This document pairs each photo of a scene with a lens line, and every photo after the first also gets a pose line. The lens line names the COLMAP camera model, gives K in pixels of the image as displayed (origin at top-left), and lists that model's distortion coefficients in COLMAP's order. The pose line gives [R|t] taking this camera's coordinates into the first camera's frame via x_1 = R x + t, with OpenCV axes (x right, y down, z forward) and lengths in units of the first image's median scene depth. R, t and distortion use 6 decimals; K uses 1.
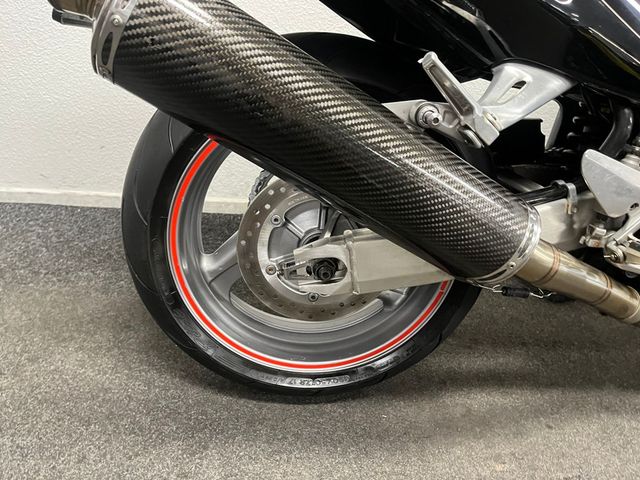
lens RADIAL K [[482.4, 0, 335.9], [0, 482.4, 241.4], [0, 0, 1]] dist [0.049396, -0.070658]
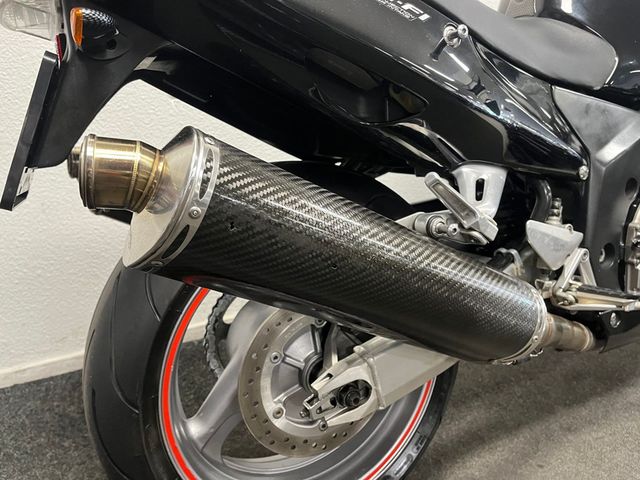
lens RADIAL K [[482.4, 0, 335.9], [0, 482.4, 241.4], [0, 0, 1]] dist [0.049396, -0.070658]
pose [[0.910065, -0.220358, 0.351032, -0.312482], [0.271401, 0.956950, -0.102900, -0.138892], [-0.313245, 0.188917, 0.930692, 0.058738]]
